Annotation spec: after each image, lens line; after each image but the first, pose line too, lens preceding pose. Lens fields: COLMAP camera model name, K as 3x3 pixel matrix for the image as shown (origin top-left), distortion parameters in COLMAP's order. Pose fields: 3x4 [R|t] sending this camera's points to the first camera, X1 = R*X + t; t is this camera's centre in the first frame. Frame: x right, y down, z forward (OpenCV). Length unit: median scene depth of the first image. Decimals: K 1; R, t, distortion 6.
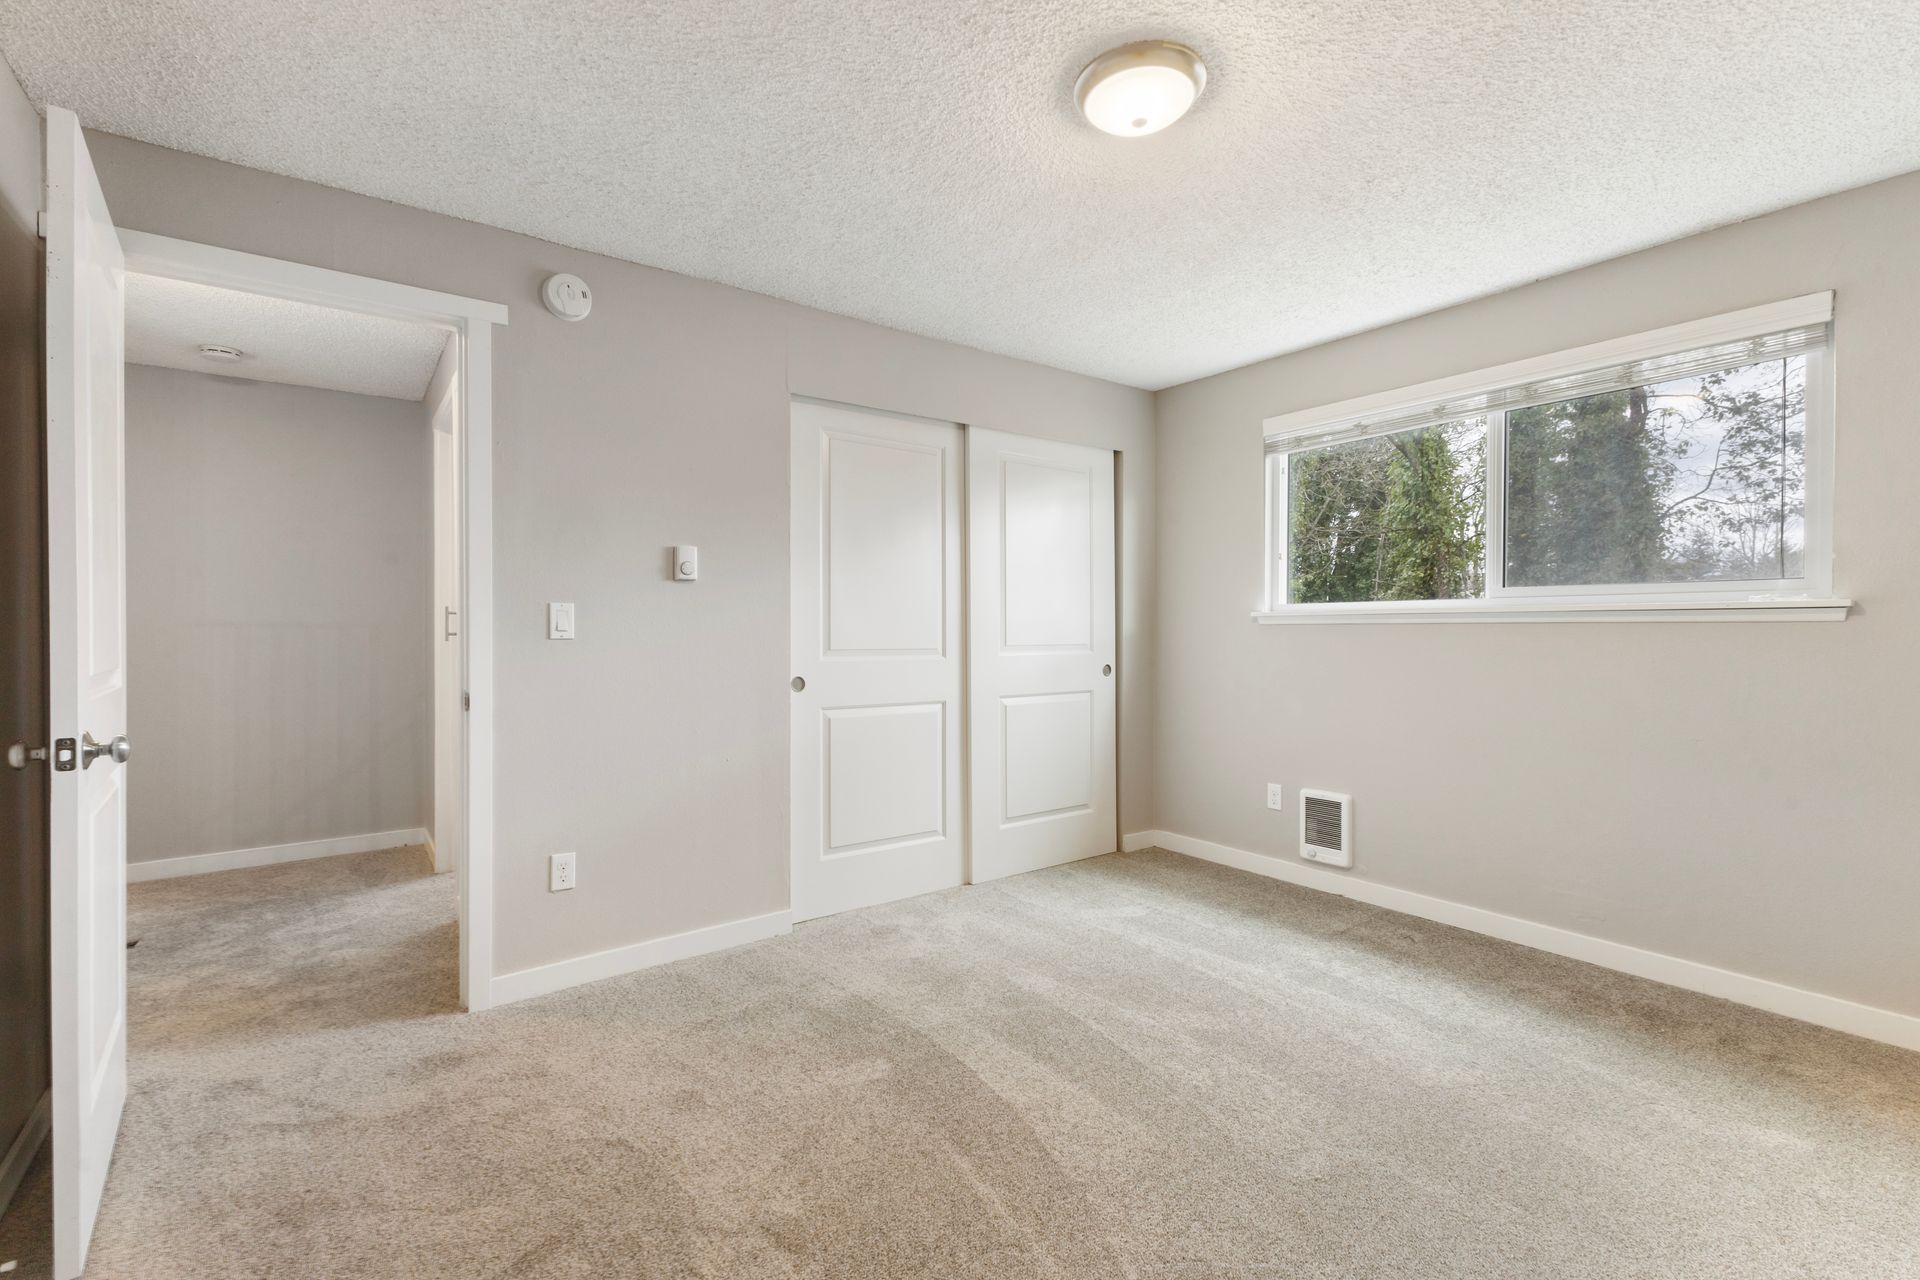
lens RADIAL K [[851.8, 0, 962.7], [0, 851.8, 635.8], [0, 0, 1]] dist [0.001347, 0.000075]
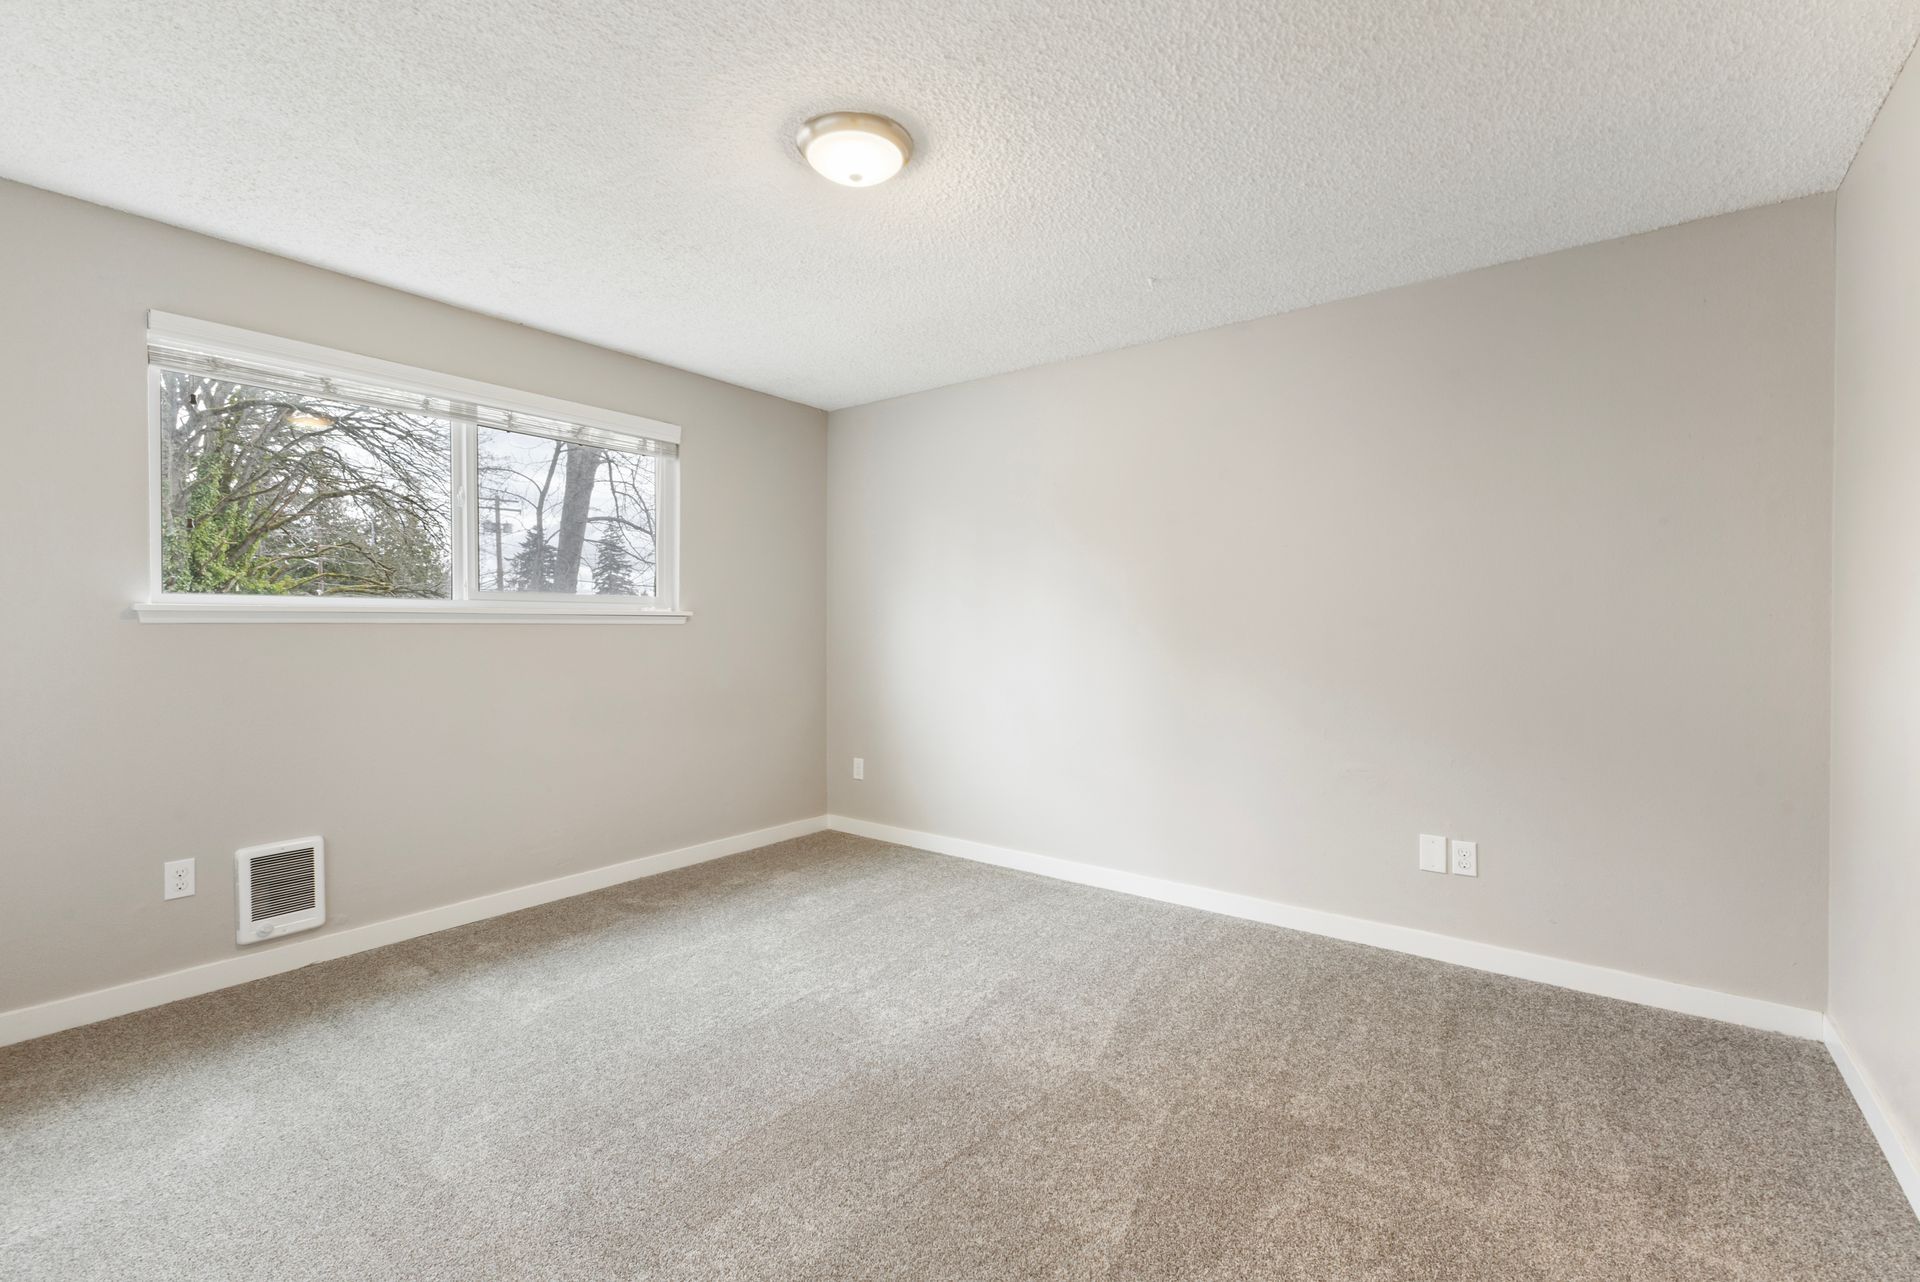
lens RADIAL K [[851.8, 0, 962.1], [0, 851.8, 636.7], [0, 0, 1]] dist [0.001347, 0.000075]
pose [[-0.297705, -0.006628, 0.954635, -0.490561], [0.011746, 0.999875, 0.010605, -0.002815], [-0.954586, 0.014371, -0.297589, 0.645977]]
